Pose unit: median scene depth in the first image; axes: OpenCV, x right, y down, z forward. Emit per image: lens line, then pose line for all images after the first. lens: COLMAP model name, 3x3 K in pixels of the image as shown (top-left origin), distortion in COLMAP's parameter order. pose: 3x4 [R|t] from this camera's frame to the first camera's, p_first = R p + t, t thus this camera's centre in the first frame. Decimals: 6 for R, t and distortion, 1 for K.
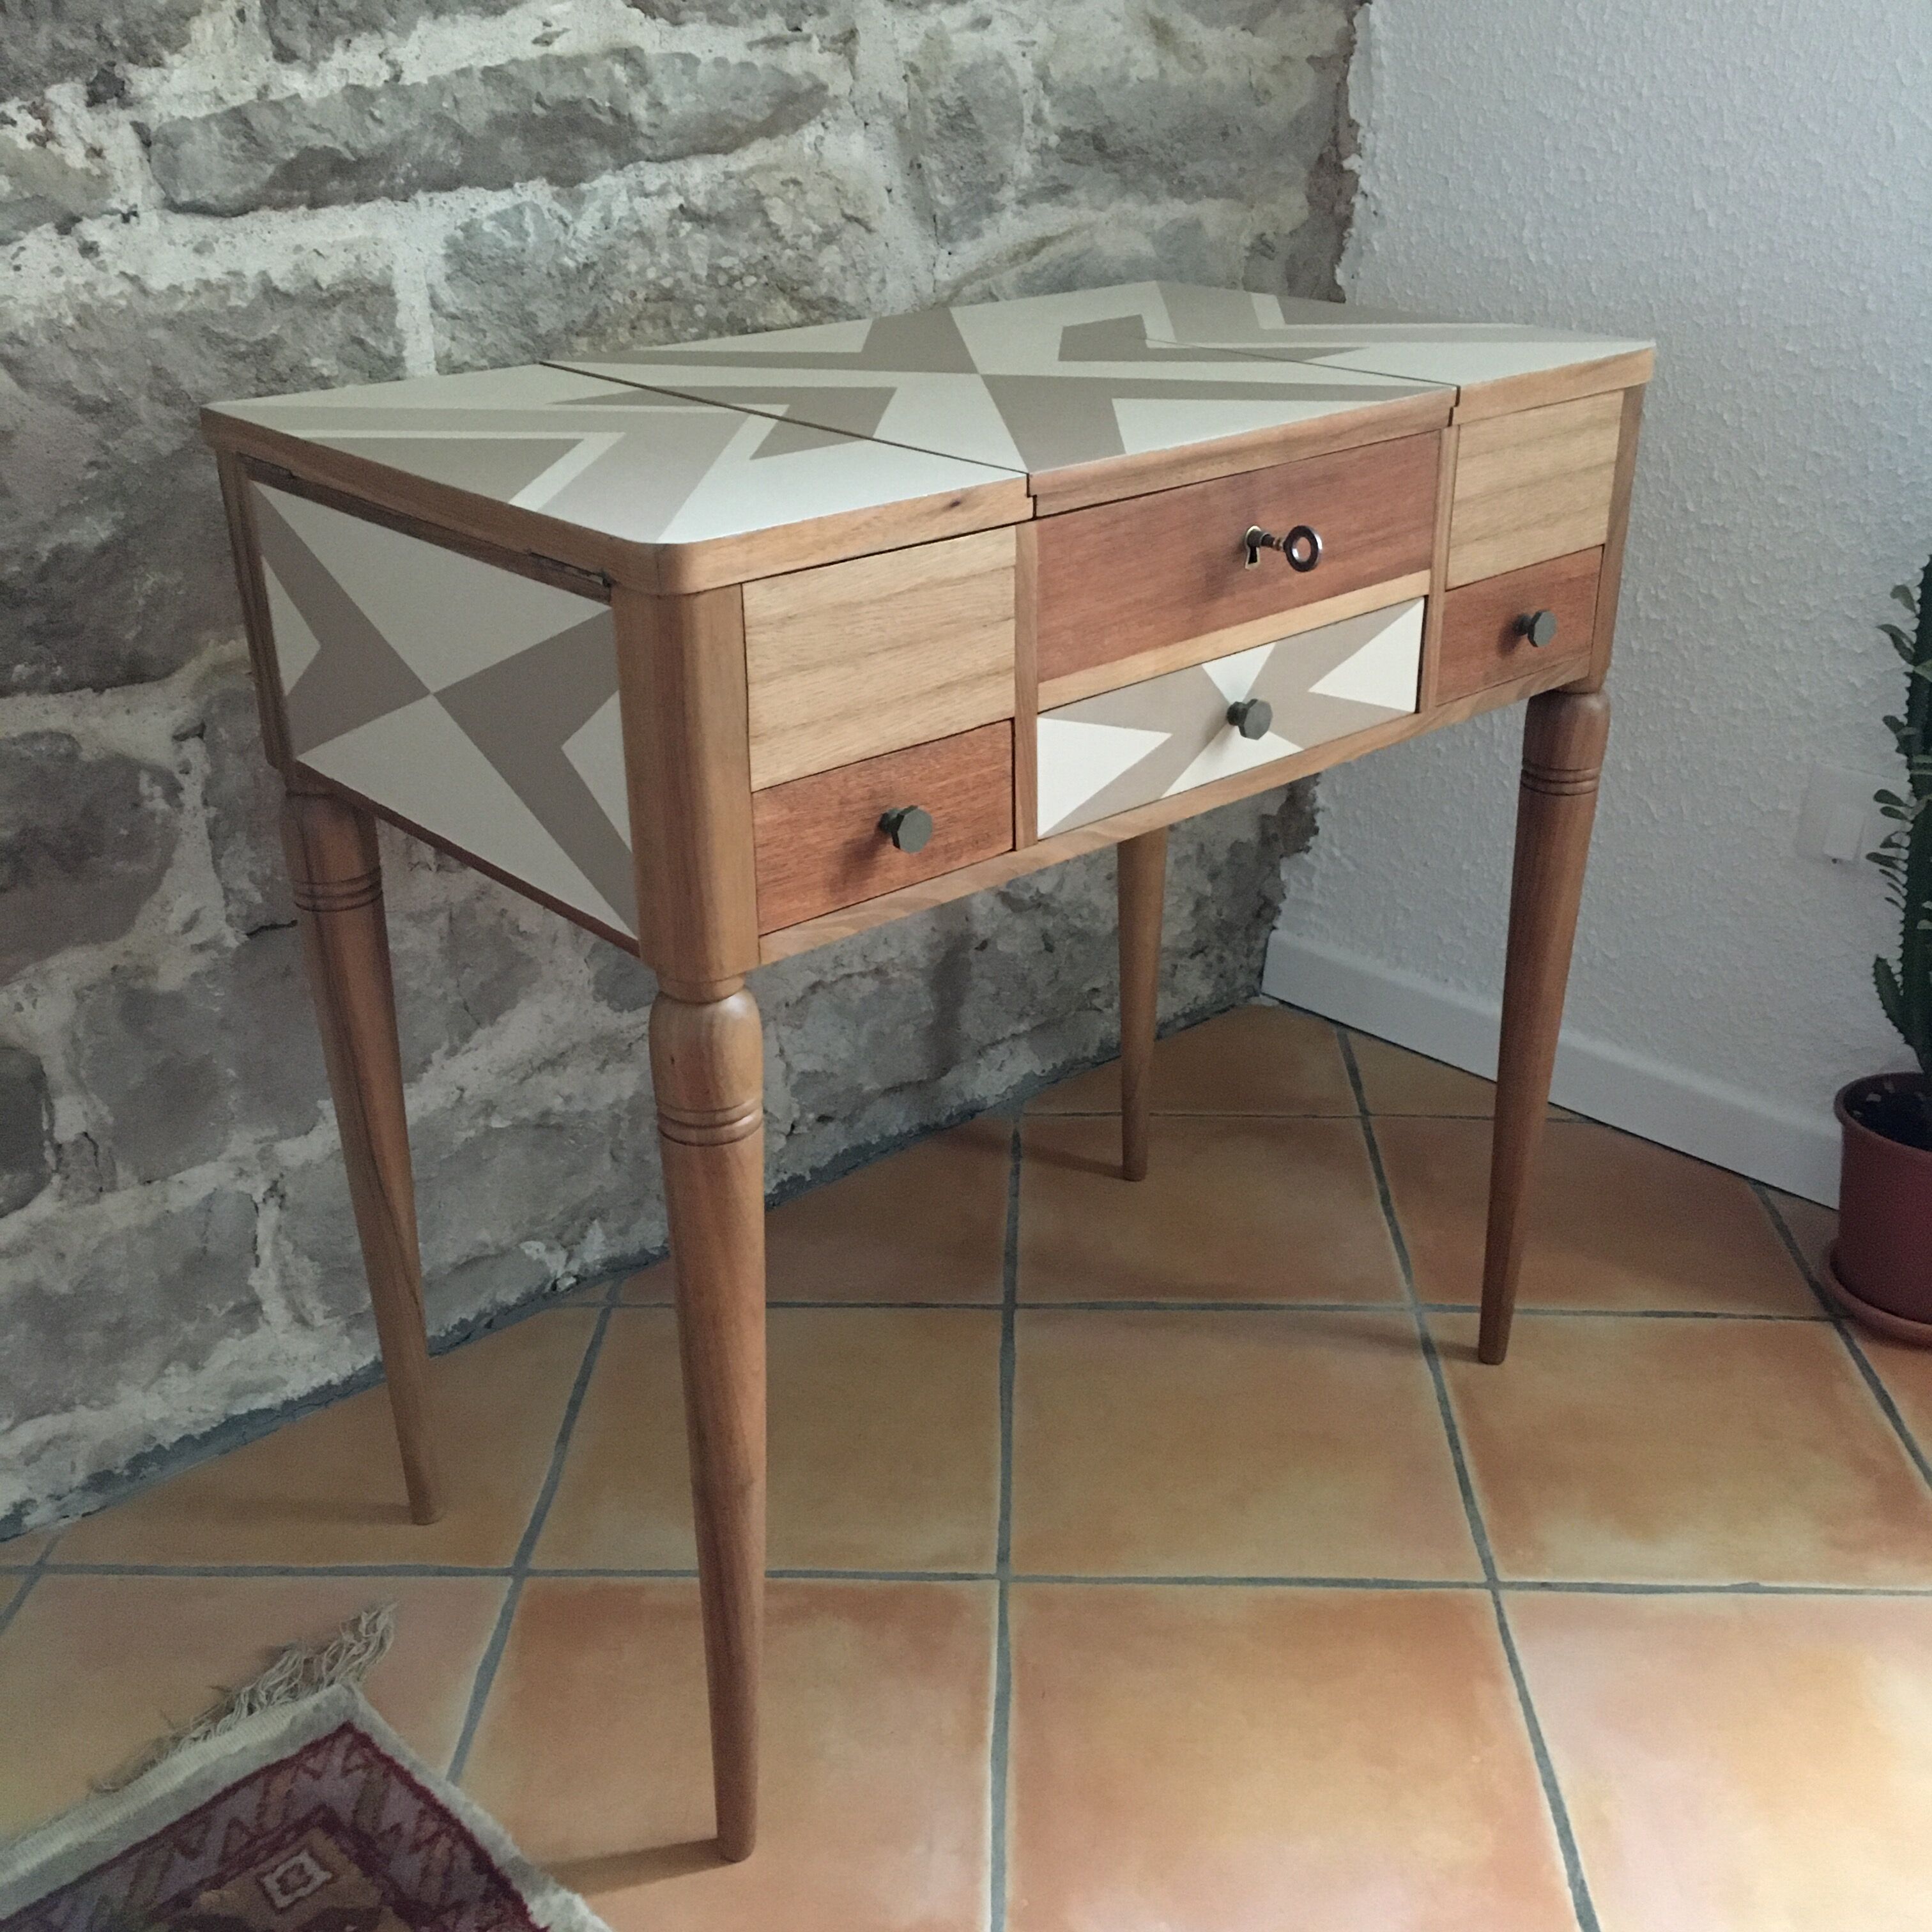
lens RADIAL K [[2199.1, 0, 989.9], [0, 2199.1, 964.9], [0, 0, 1]] dist [0.058917, 0.000000]
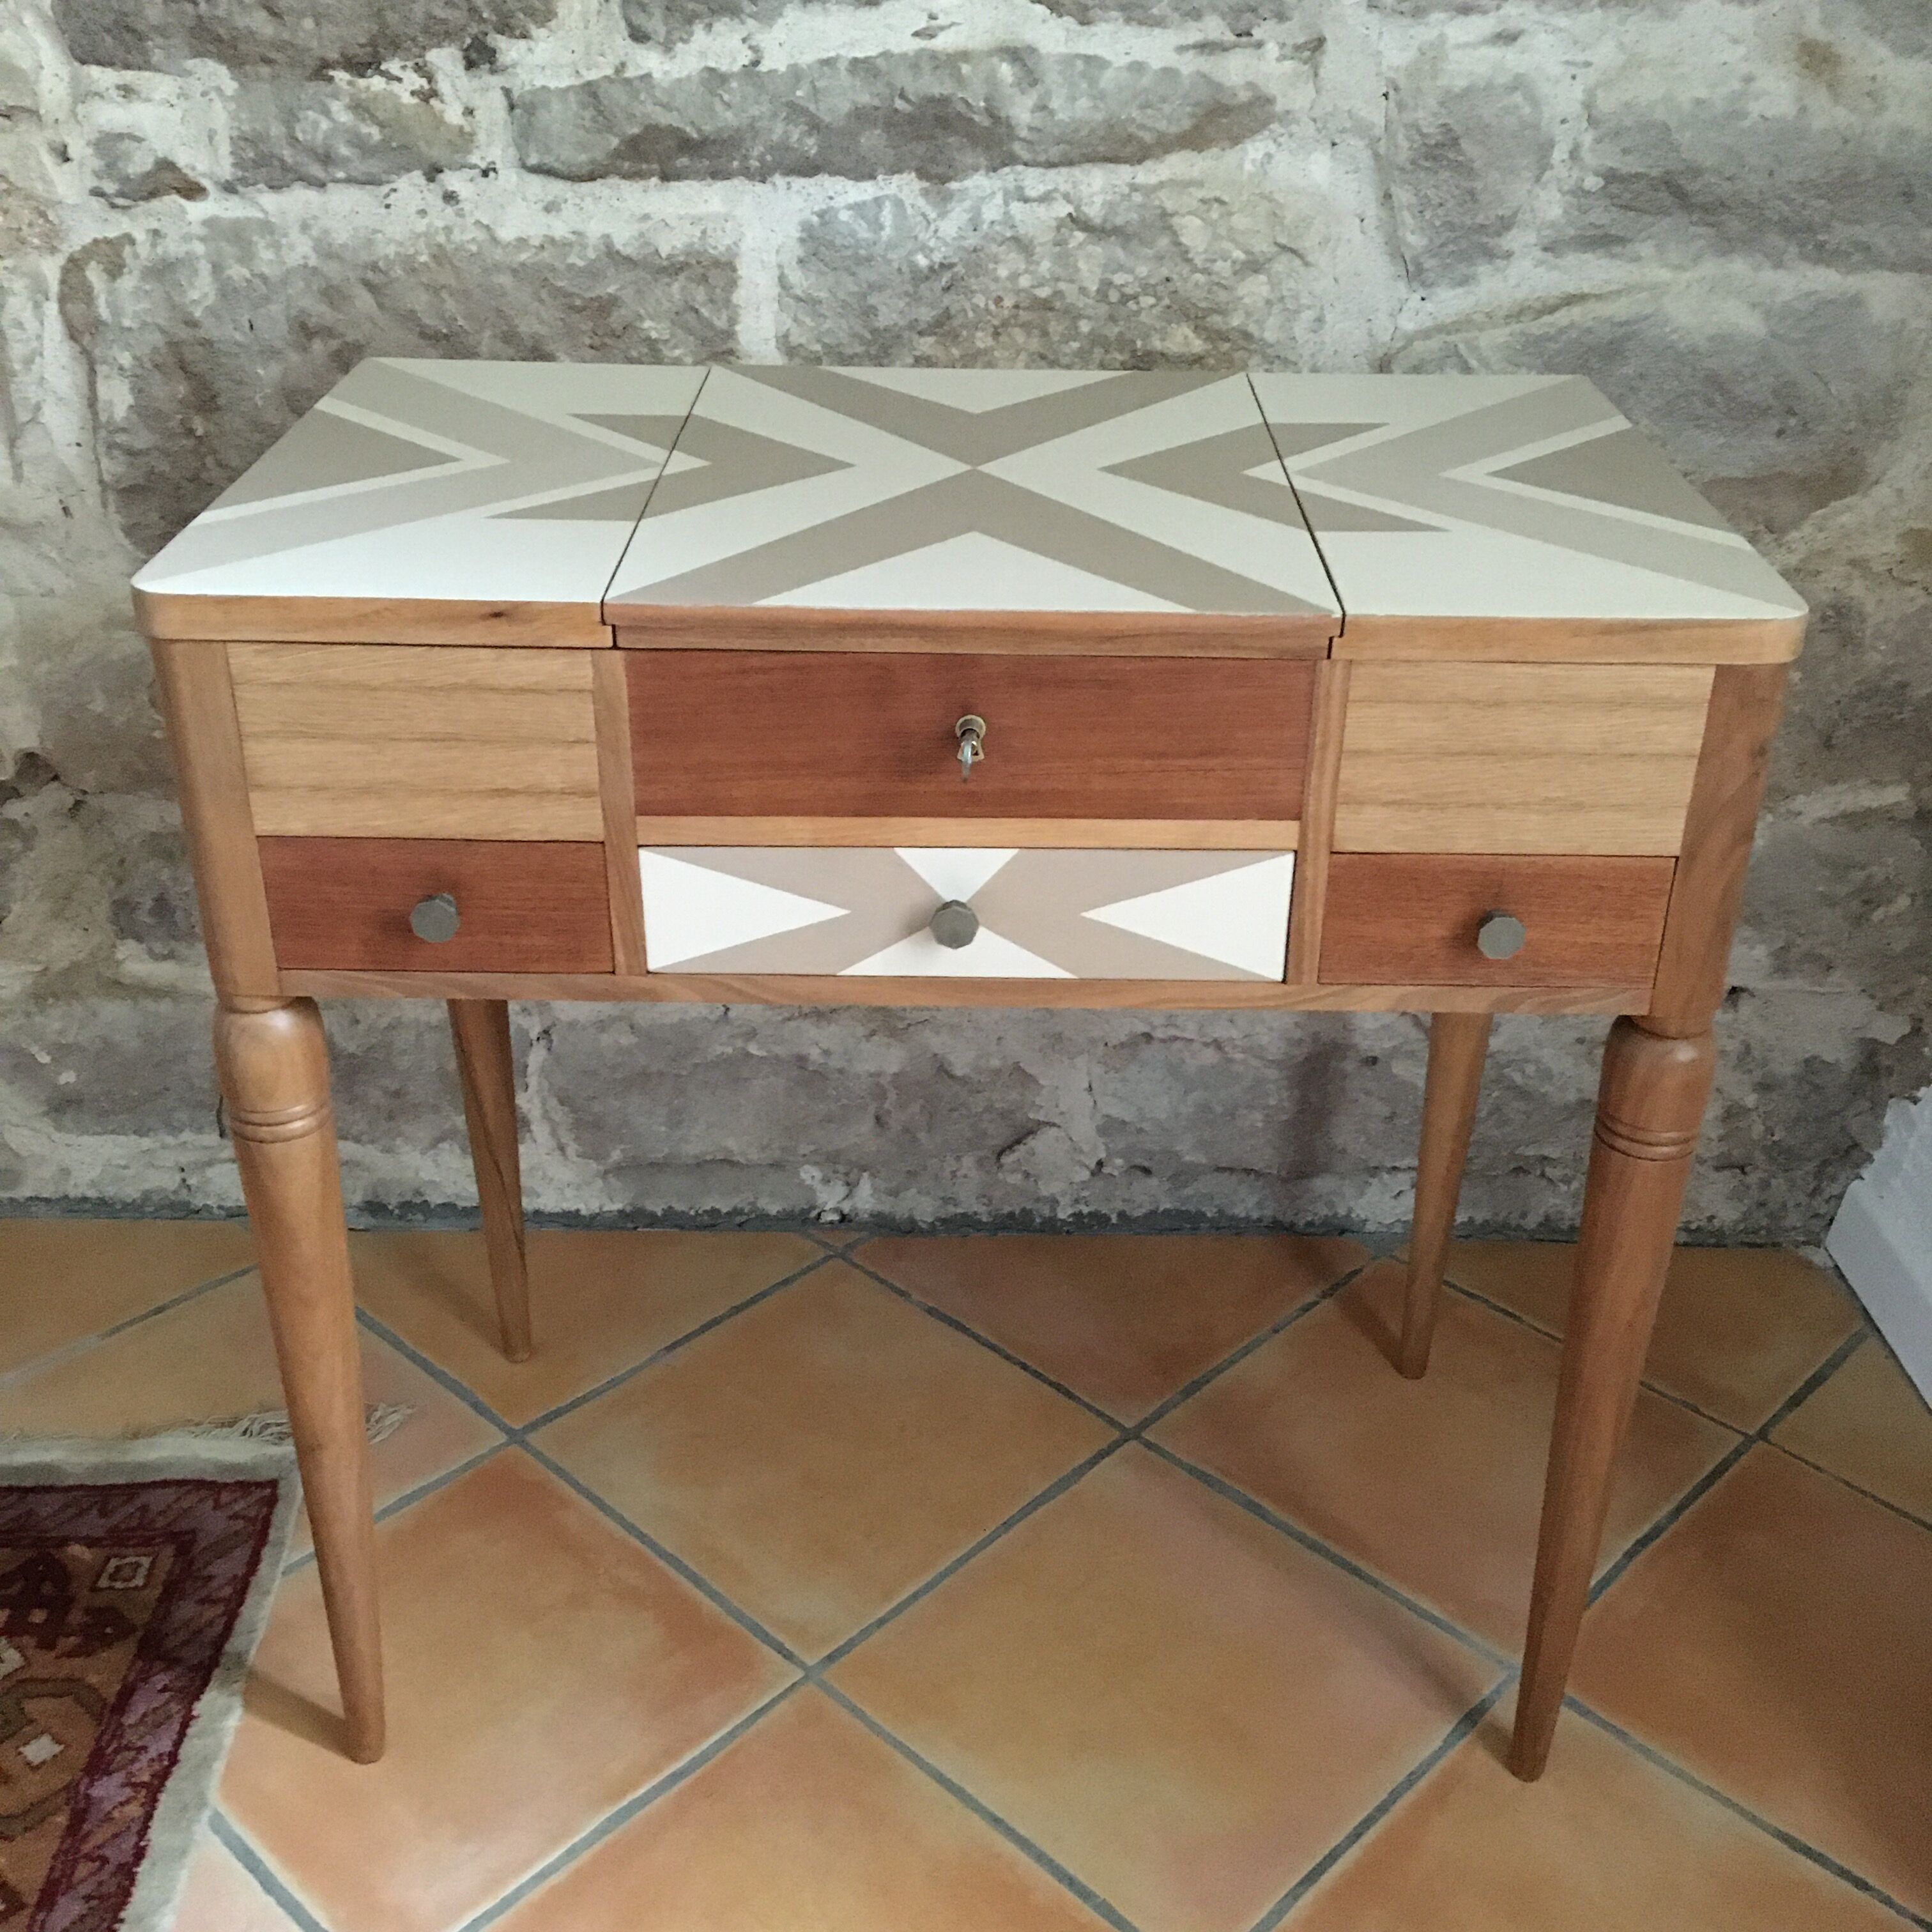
lens RADIAL K [[2199.1, 0, 979.9], [0, 2199.1, 965.2], [0, 0, 1]] dist [0.058917, 0.000000]
pose [[0.738881, 0.337328, -0.583321, 0.466814], [-0.295845, 0.940176, 0.168952, -0.179947], [0.605417, 0.047737, 0.794476, 0.229330]]
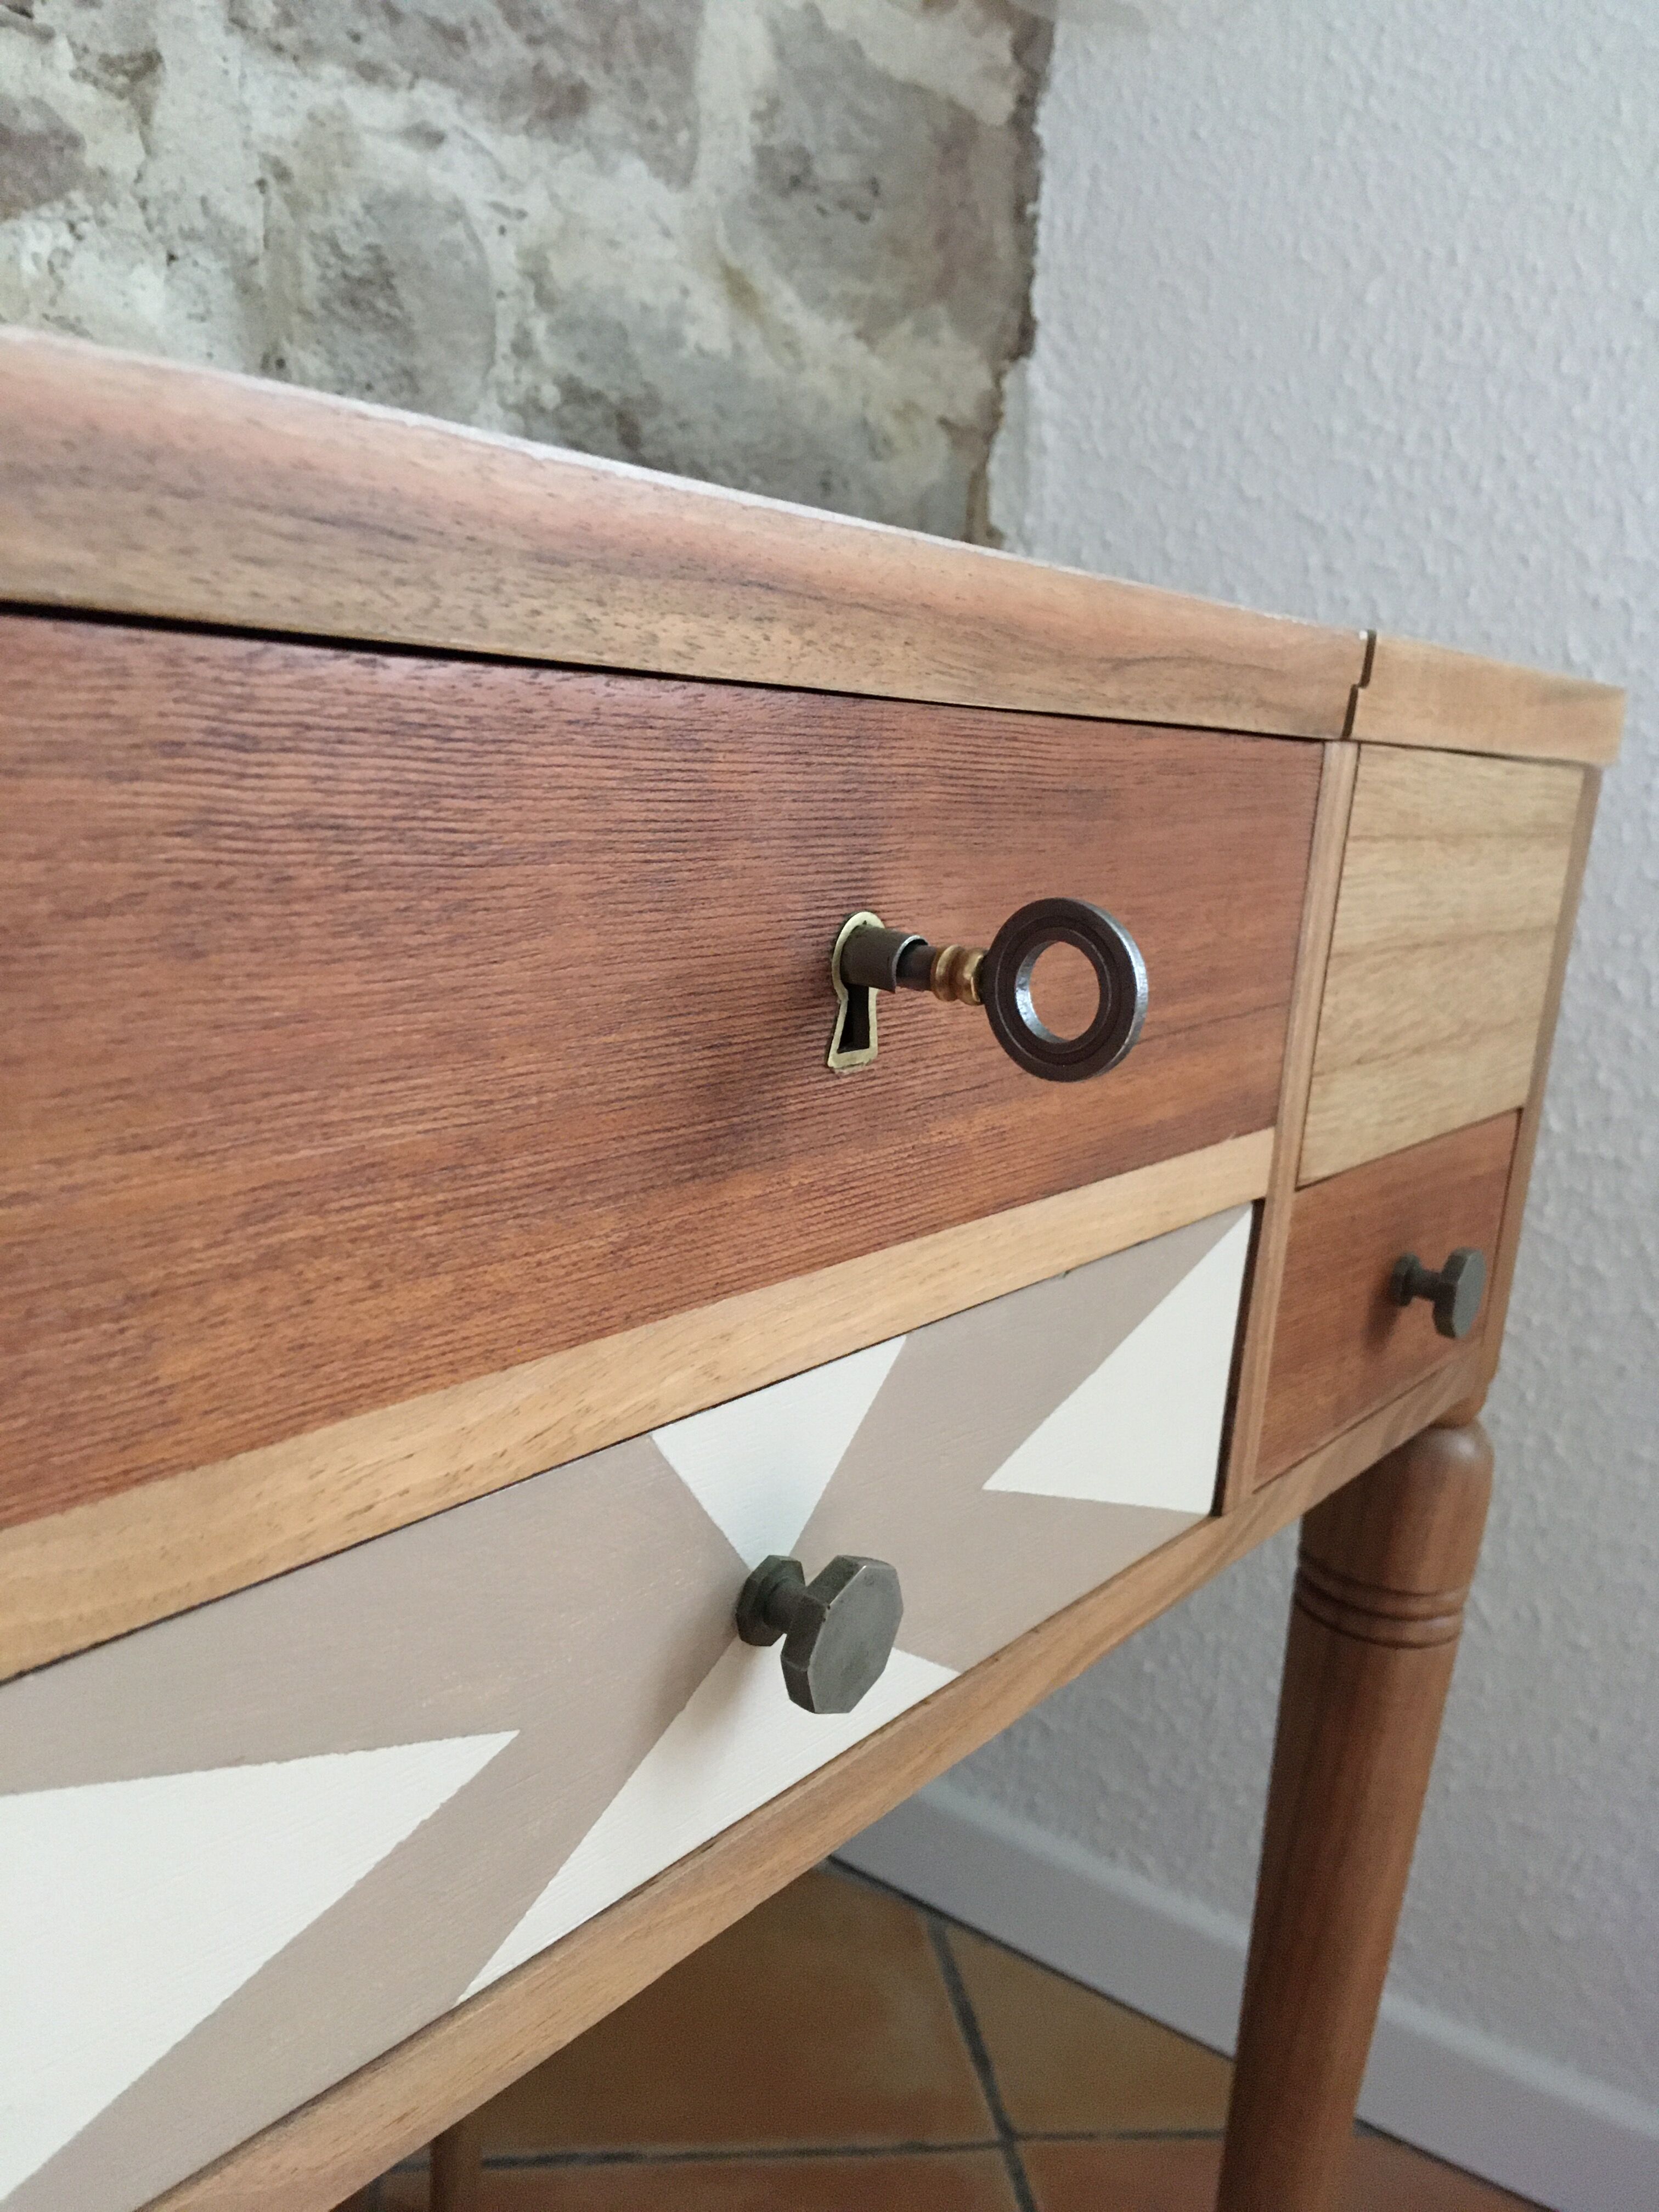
lens RADIAL K [[1900.3, 0, 834.3], [0, 1900.3, 1107.1], [0, 0, 1]] dist [0.078242, -0.132647]
pose [[0.976987, 0.060134, 0.204648, 0.011705], [-0.016589, 0.977952, -0.208170, -0.109566], [-0.212654, 0.199984, 0.956444, 0.601467]]
